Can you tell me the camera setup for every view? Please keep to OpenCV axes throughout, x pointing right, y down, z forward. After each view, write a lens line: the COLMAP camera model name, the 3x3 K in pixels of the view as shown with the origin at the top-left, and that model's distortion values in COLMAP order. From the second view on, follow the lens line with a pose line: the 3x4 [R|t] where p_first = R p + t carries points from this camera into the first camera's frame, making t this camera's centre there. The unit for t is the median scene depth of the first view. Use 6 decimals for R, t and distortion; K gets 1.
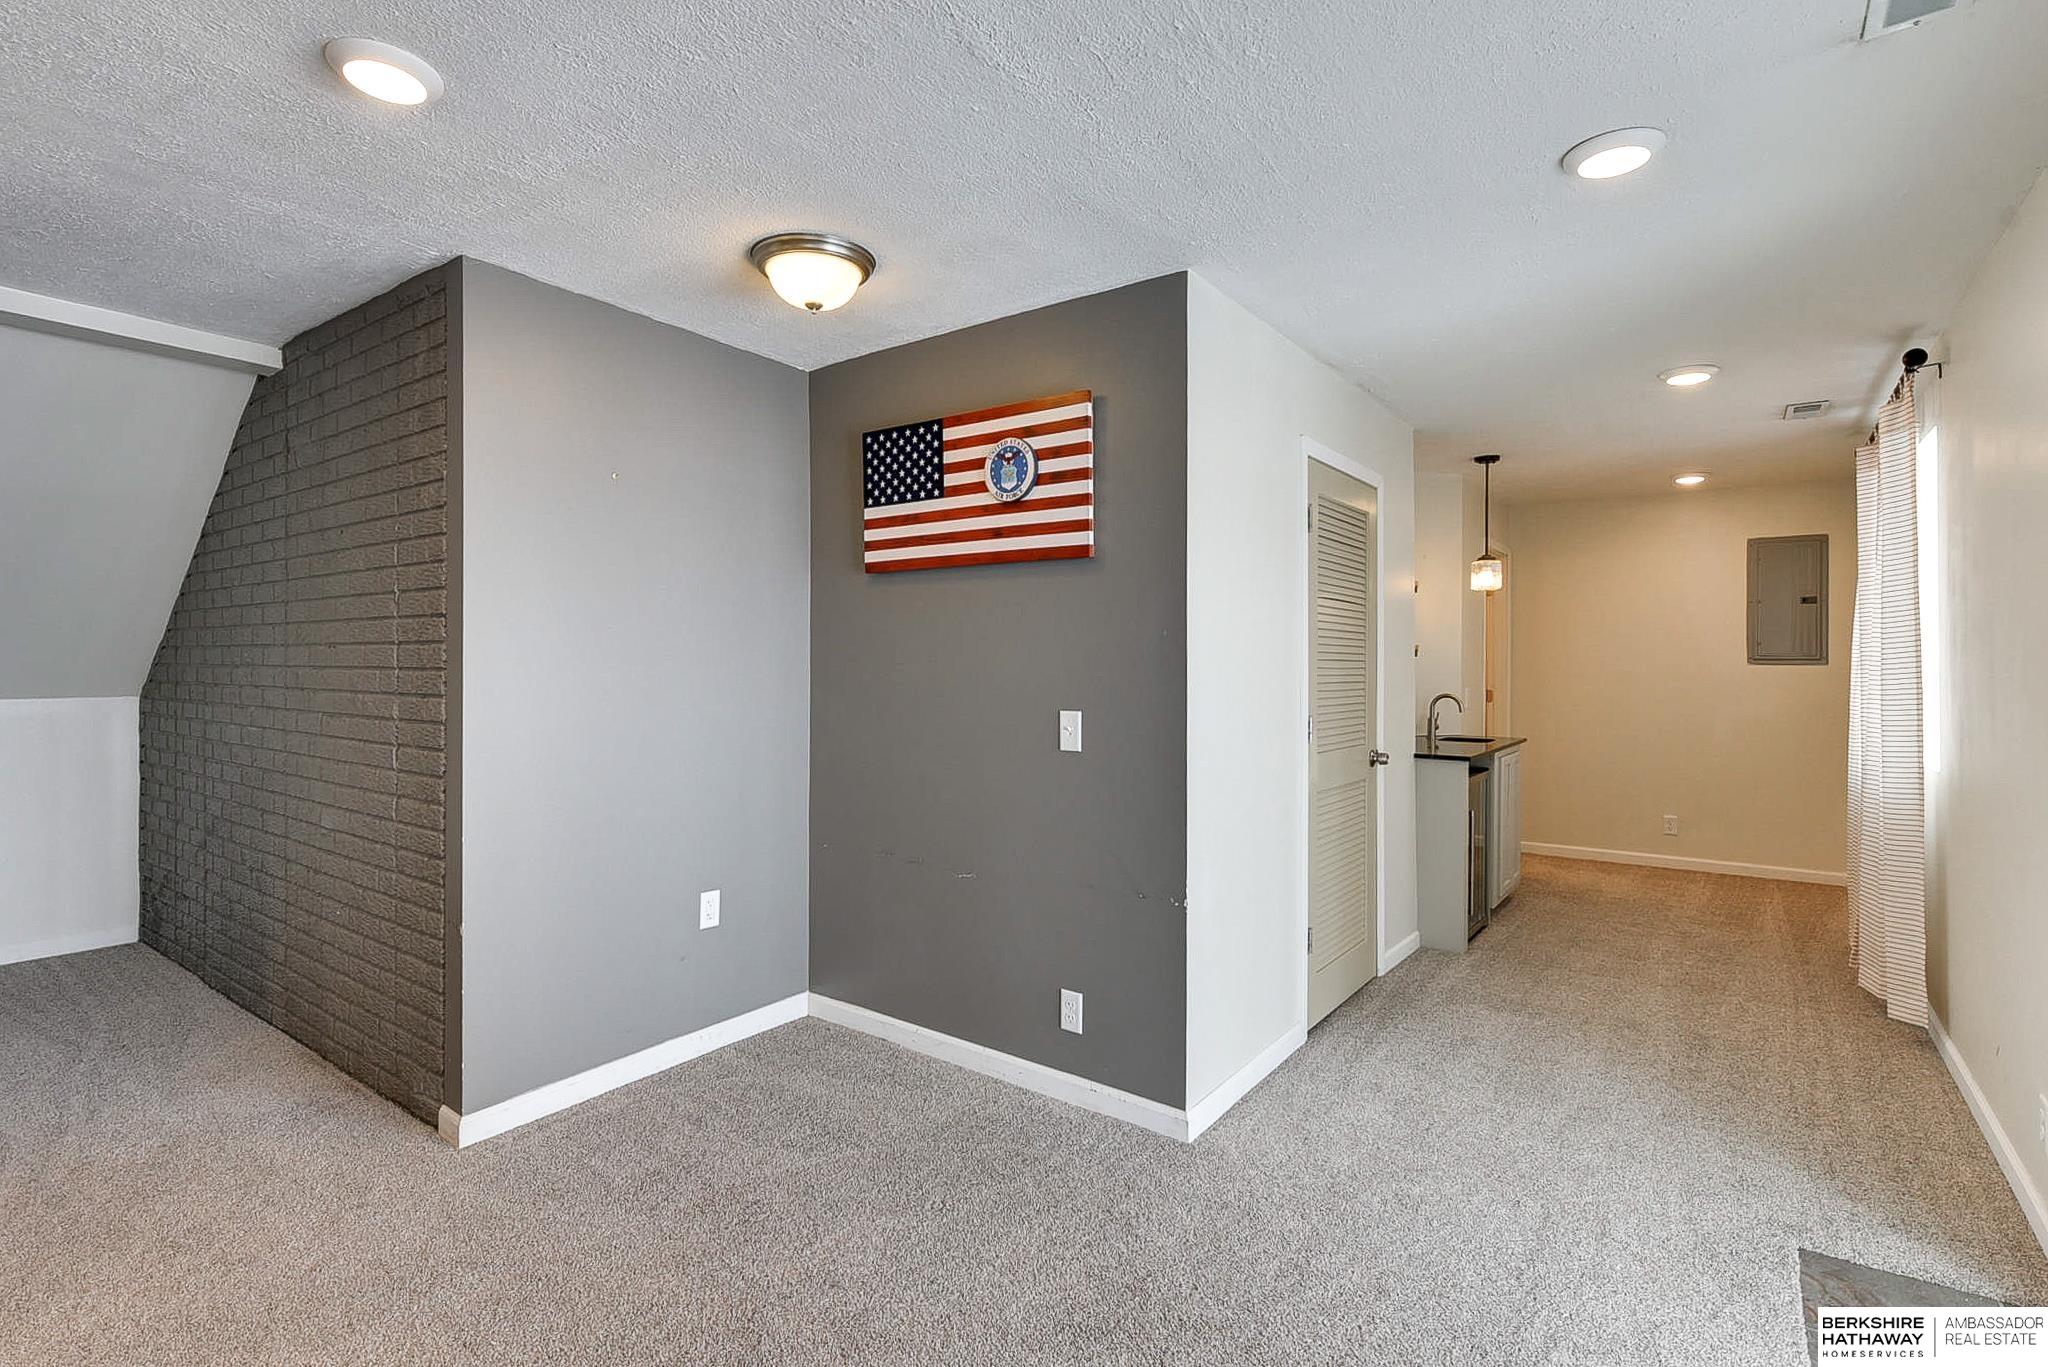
lens RADIAL K [[983.2, 0, 1021.4], [0, 983.2, 658.2], [0, 0, 1]] dist [0.012380, -0.006758]
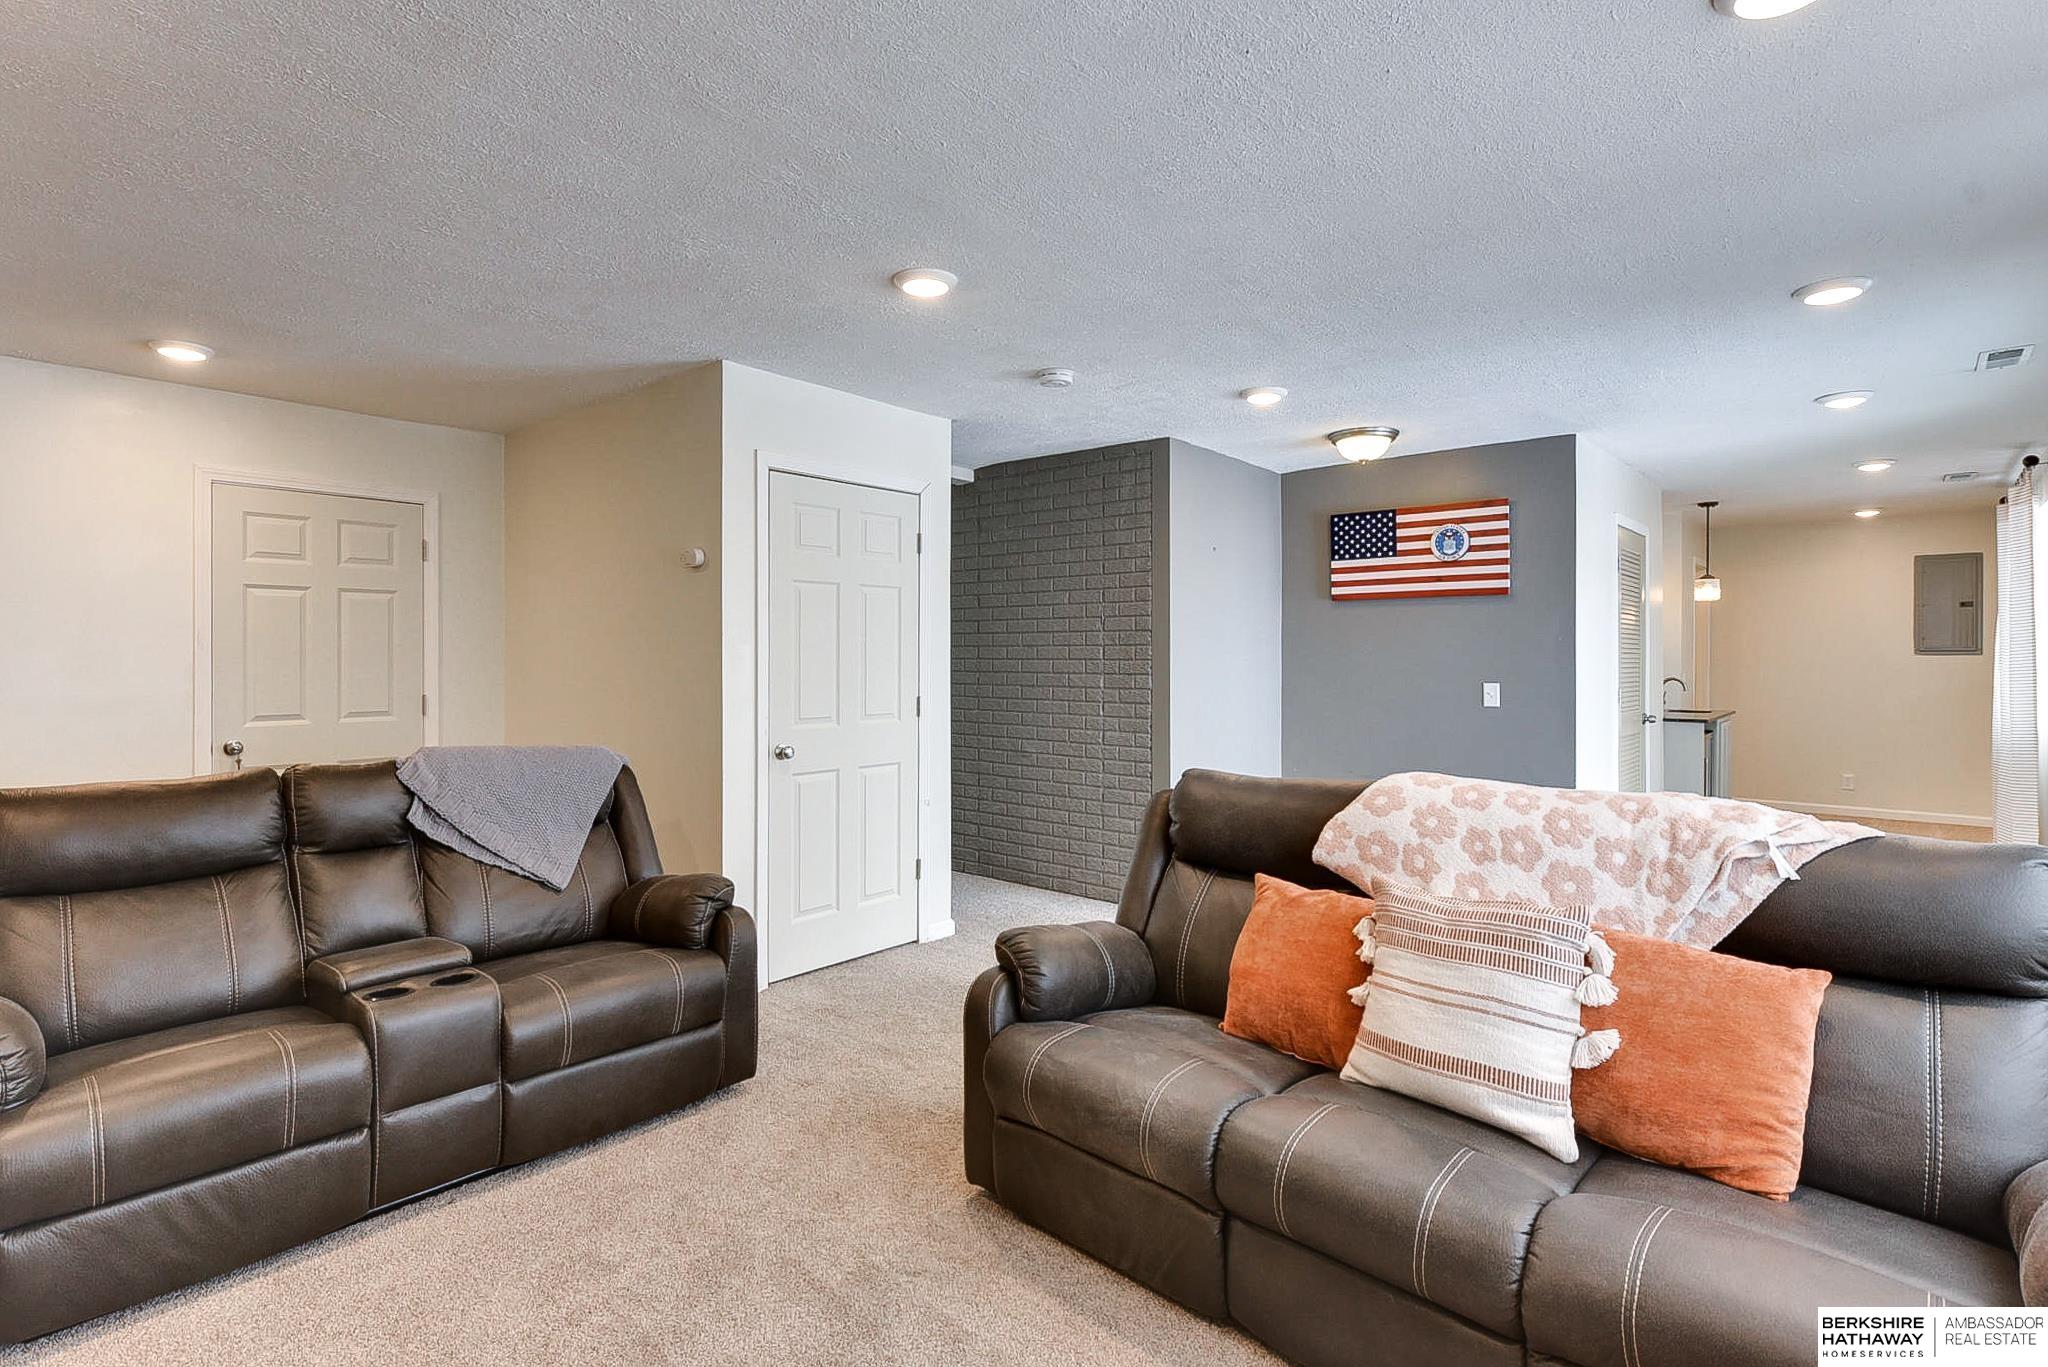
lens RADIAL K [[1009.2, 0, 997.2], [0, 1009.2, 654.5], [0, 0, 1]] dist [-0.001539, -0.001101]
pose [[0.994799, -0.002994, -0.101816, -0.568345], [0.003382, 0.999988, 0.003640, -0.005535], [0.101803, -0.003965, 0.994797, -0.757951]]
